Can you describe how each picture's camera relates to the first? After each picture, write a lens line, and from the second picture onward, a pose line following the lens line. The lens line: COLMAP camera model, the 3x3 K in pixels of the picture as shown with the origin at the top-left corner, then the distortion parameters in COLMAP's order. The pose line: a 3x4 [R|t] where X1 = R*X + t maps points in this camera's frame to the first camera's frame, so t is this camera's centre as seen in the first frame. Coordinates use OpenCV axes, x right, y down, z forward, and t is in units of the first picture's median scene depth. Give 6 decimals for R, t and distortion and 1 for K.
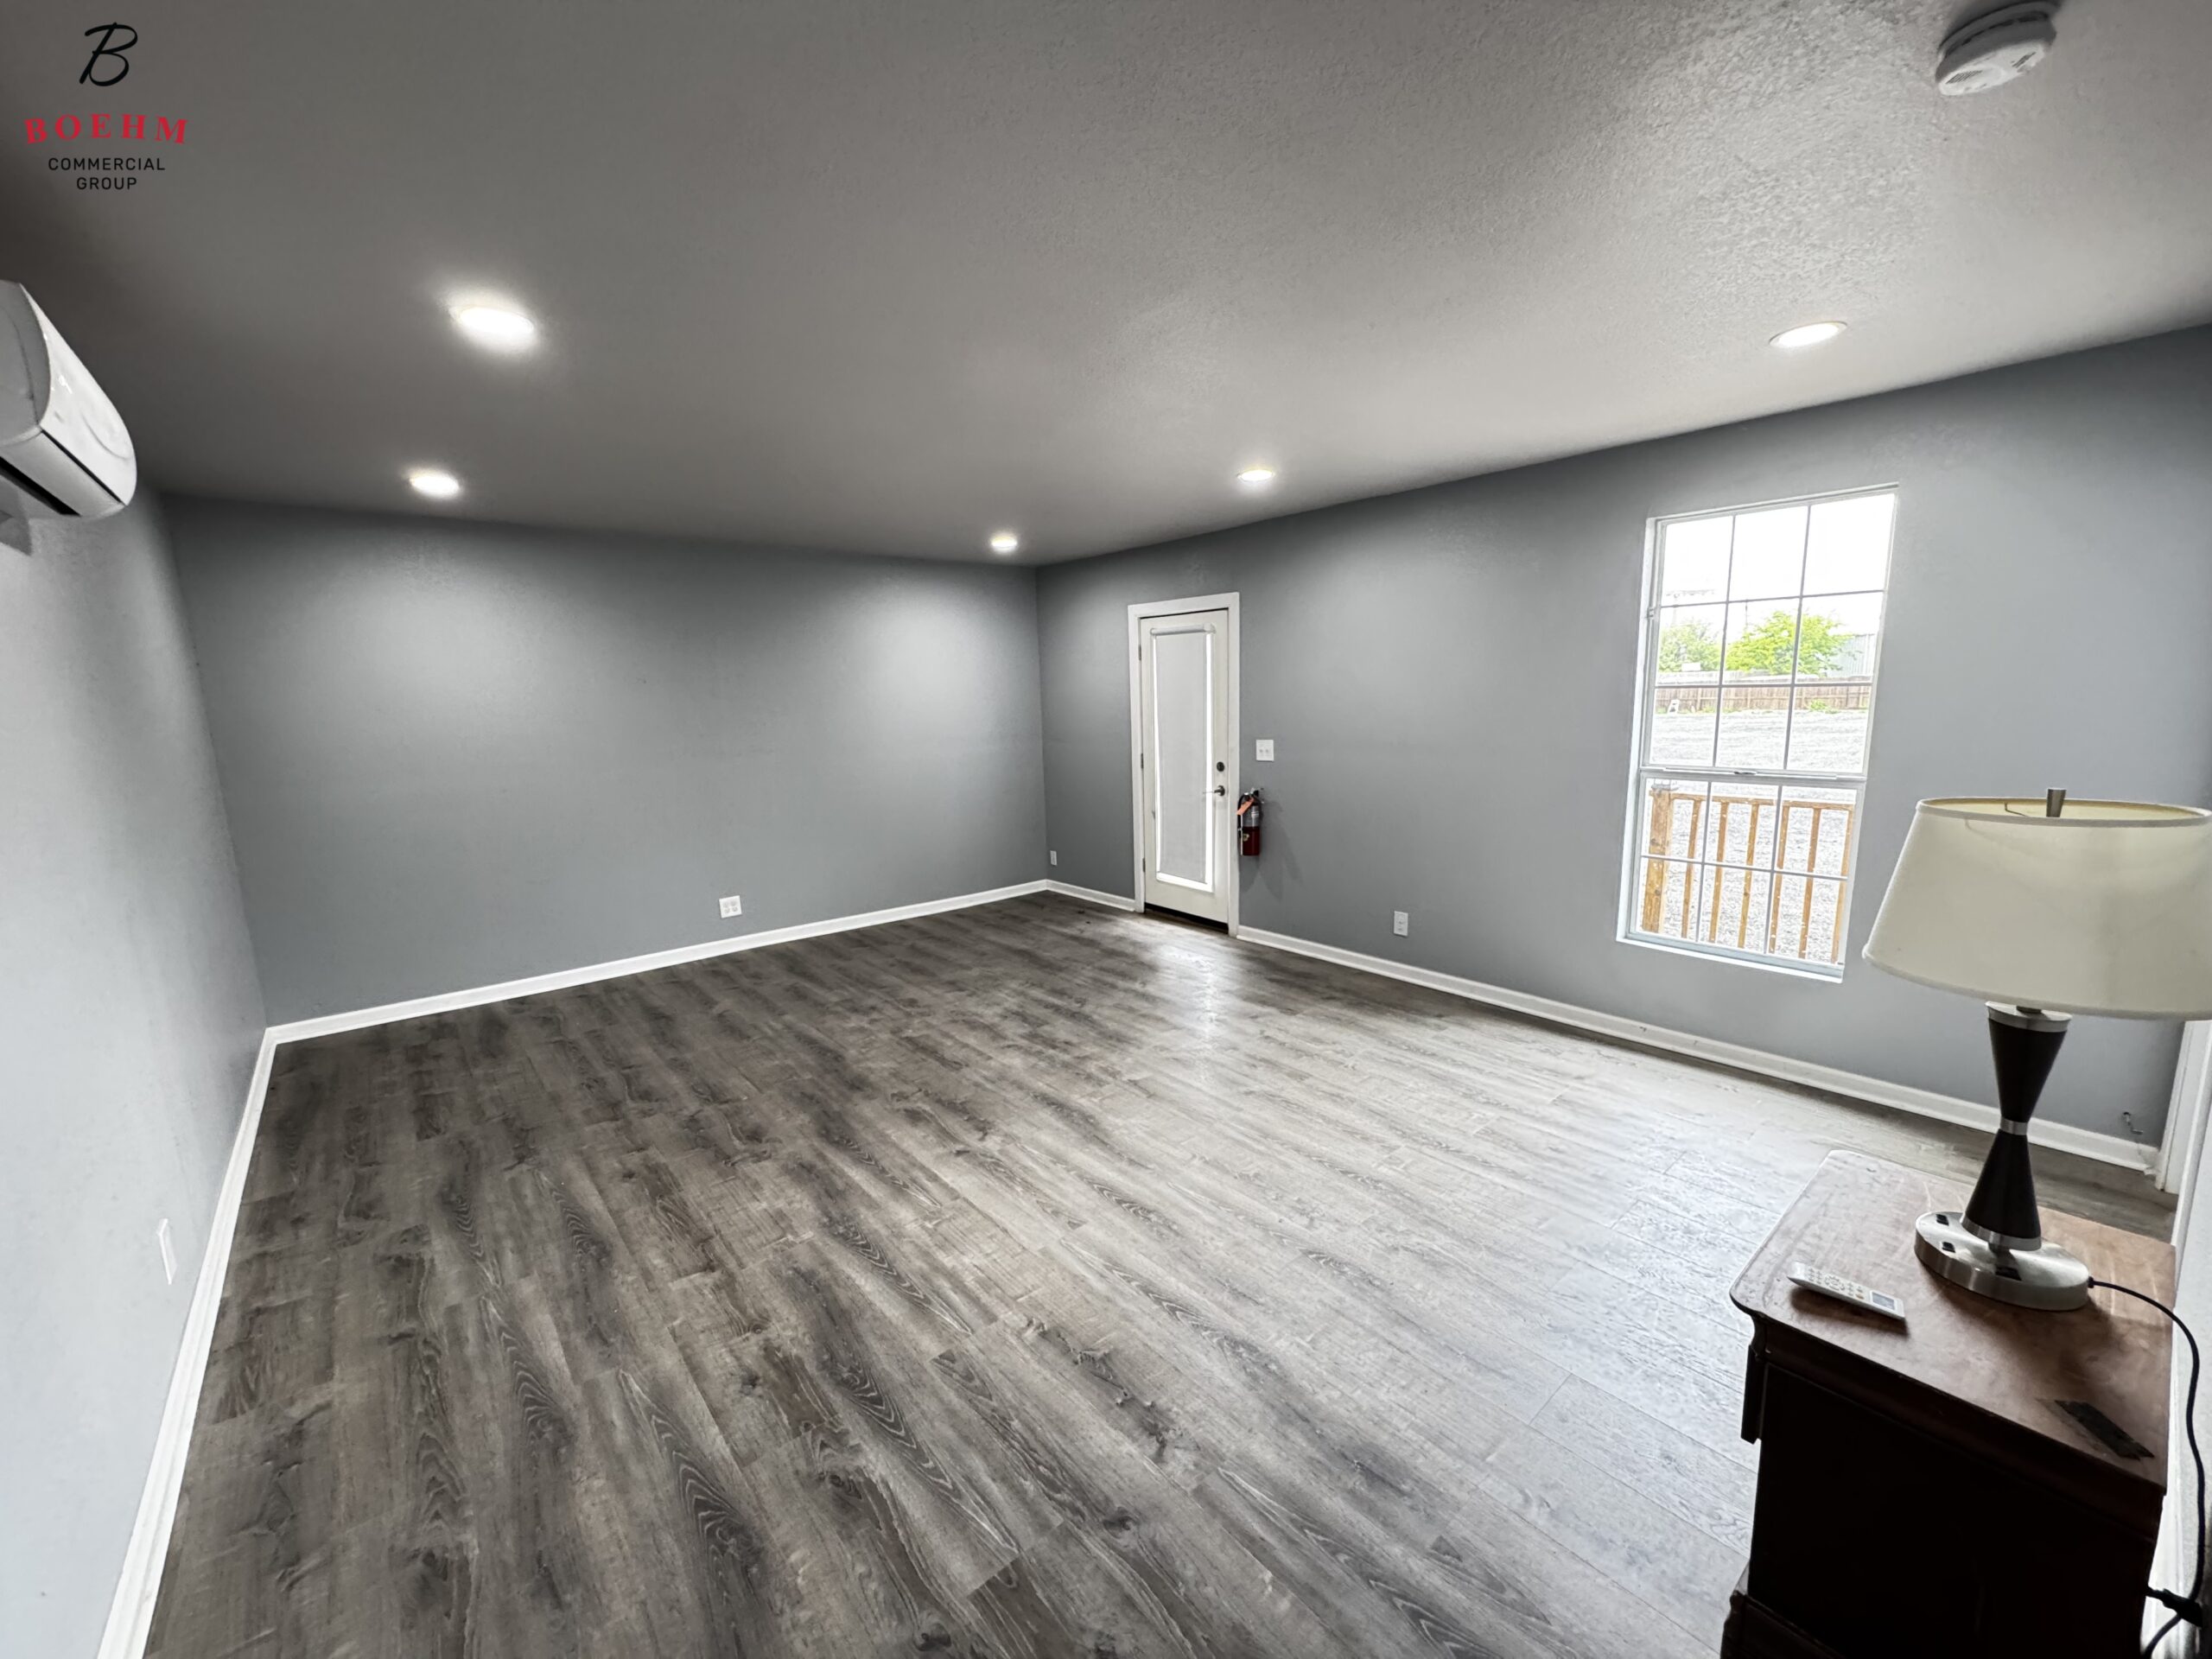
lens RADIAL K [[891.4, 0, 1106.0], [0, 891.4, 829.5], [0, 0, 1]] dist [-0.001176, -0.000066]
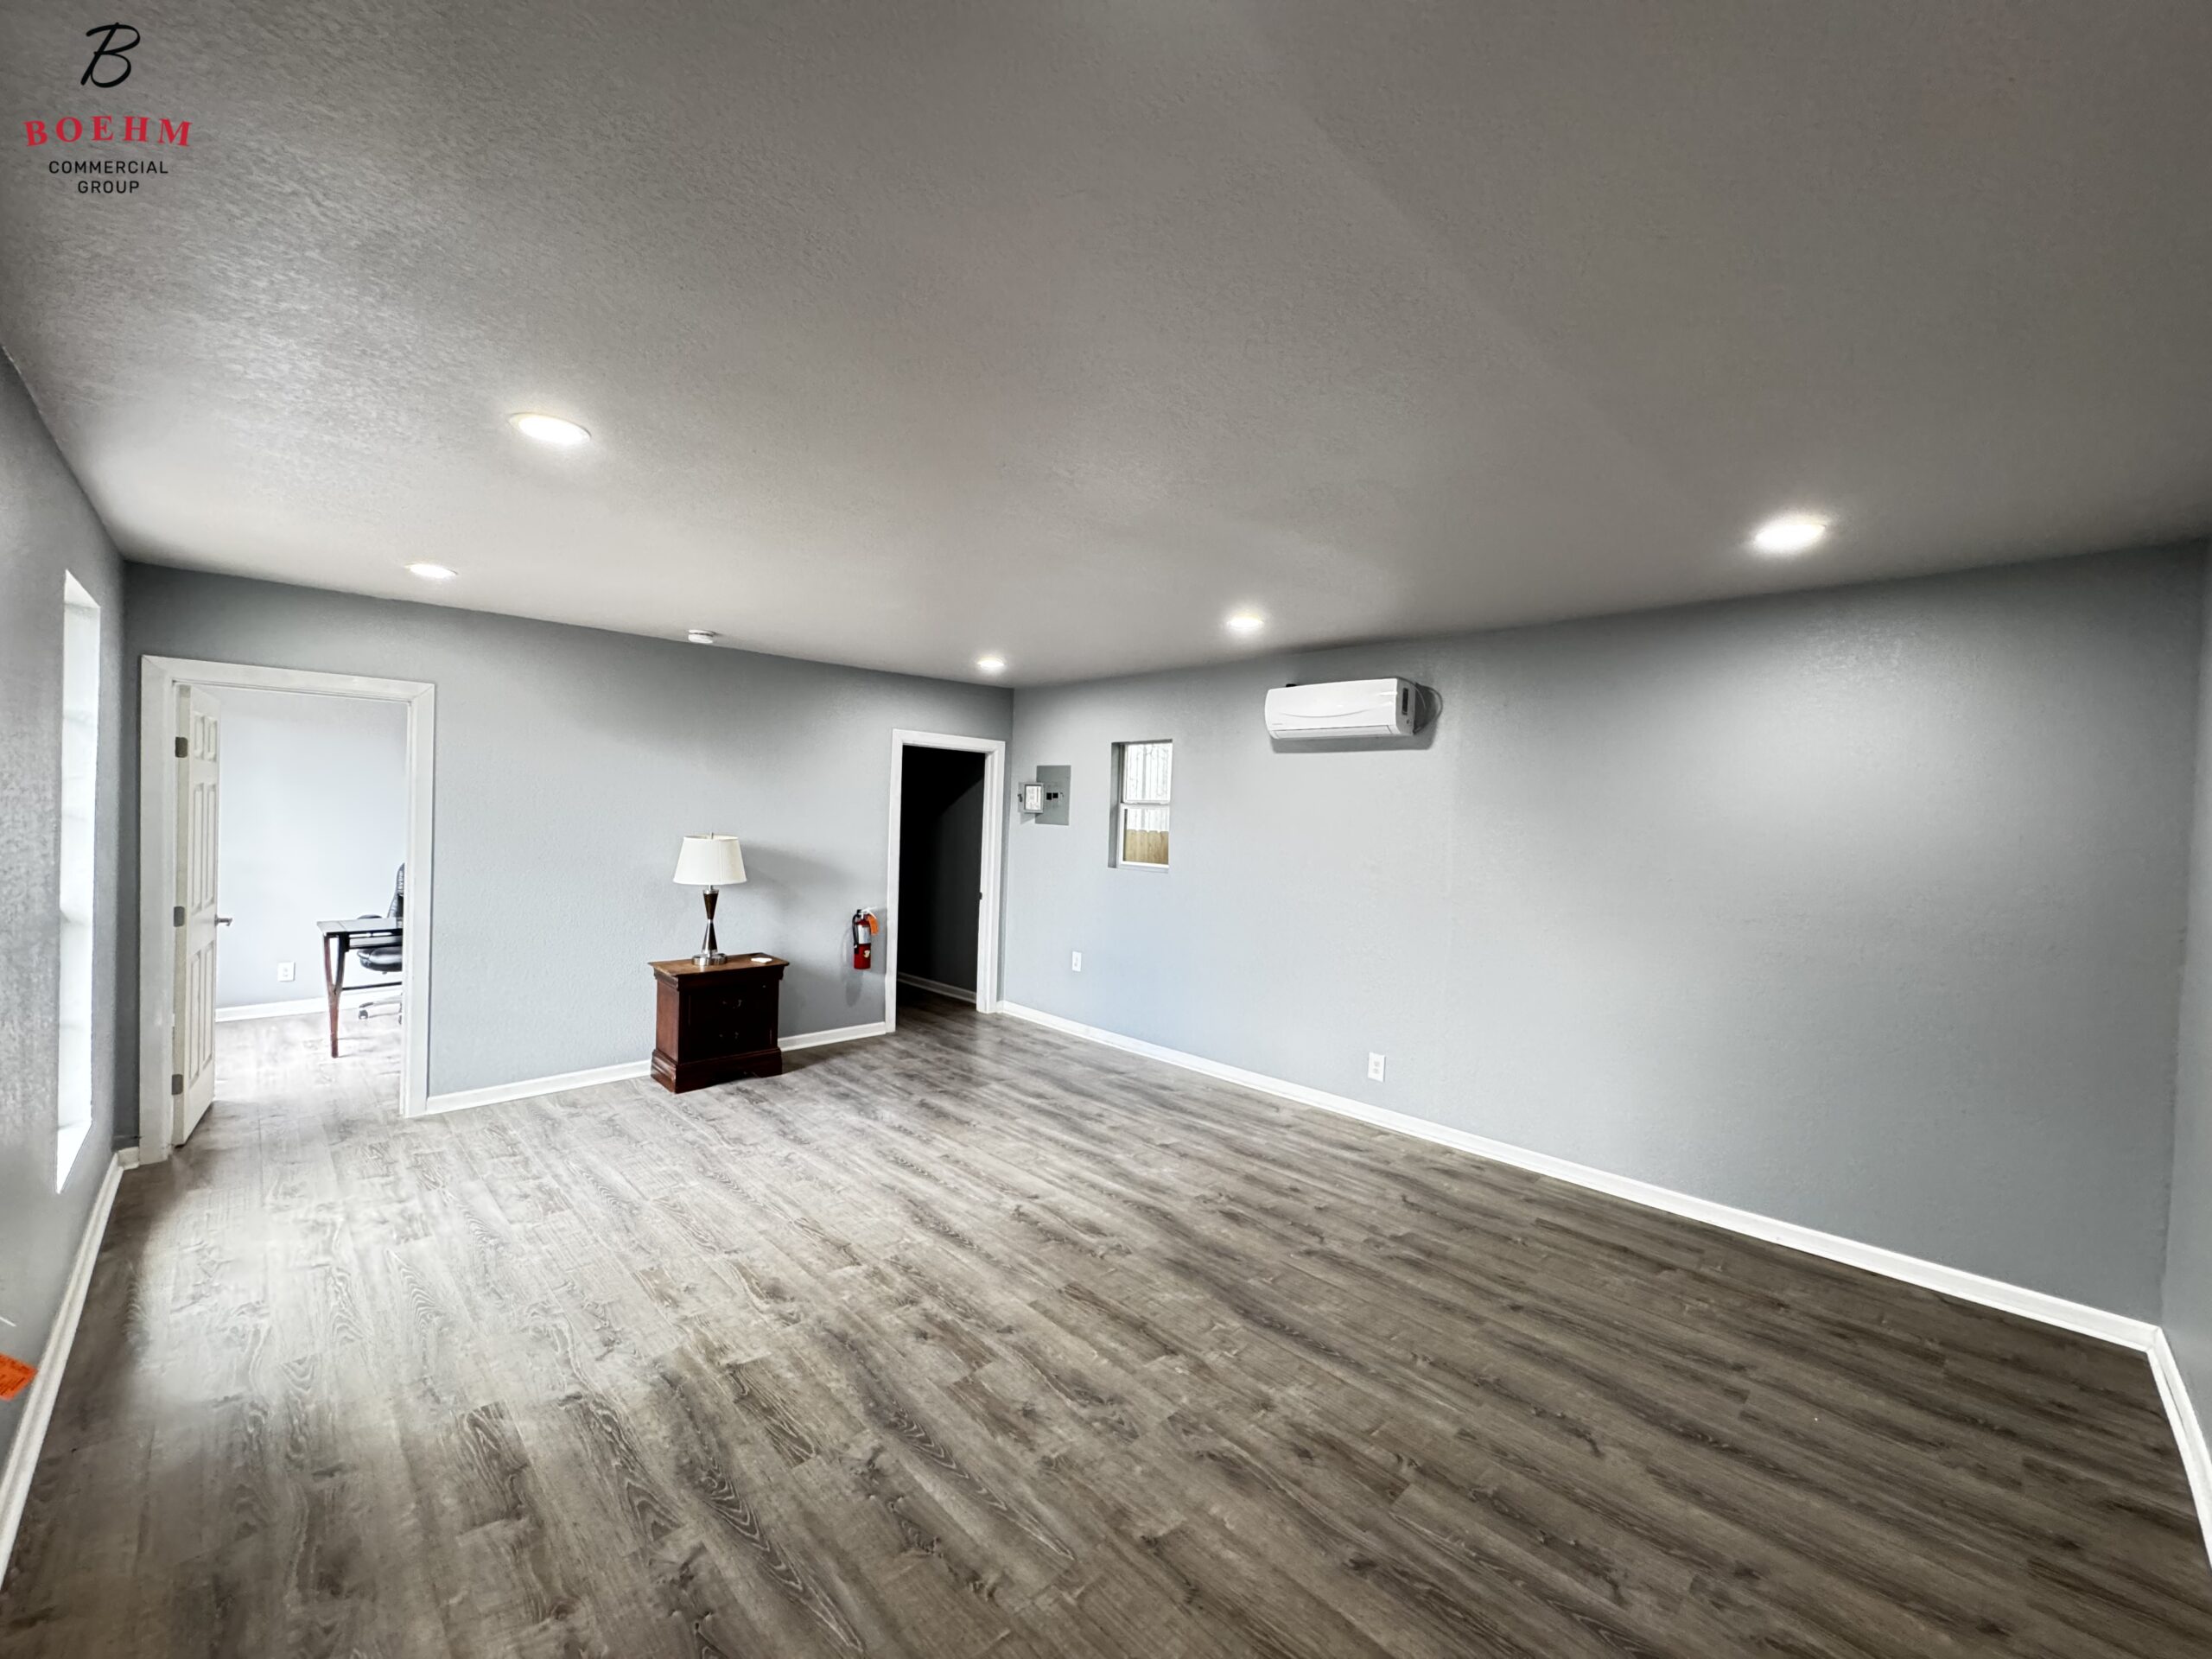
lens RADIAL K [[891.4, 0, 1106.0], [0, 891.4, 829.5], [0, 0, 1]] dist [-0.001176, -0.000066]
pose [[-0.997477, 0.001394, -0.070976, -0.163514], [-0.011707, 0.982888, 0.183831, -0.315981], [0.070017, 0.184198, -0.980392, 1.953539]]
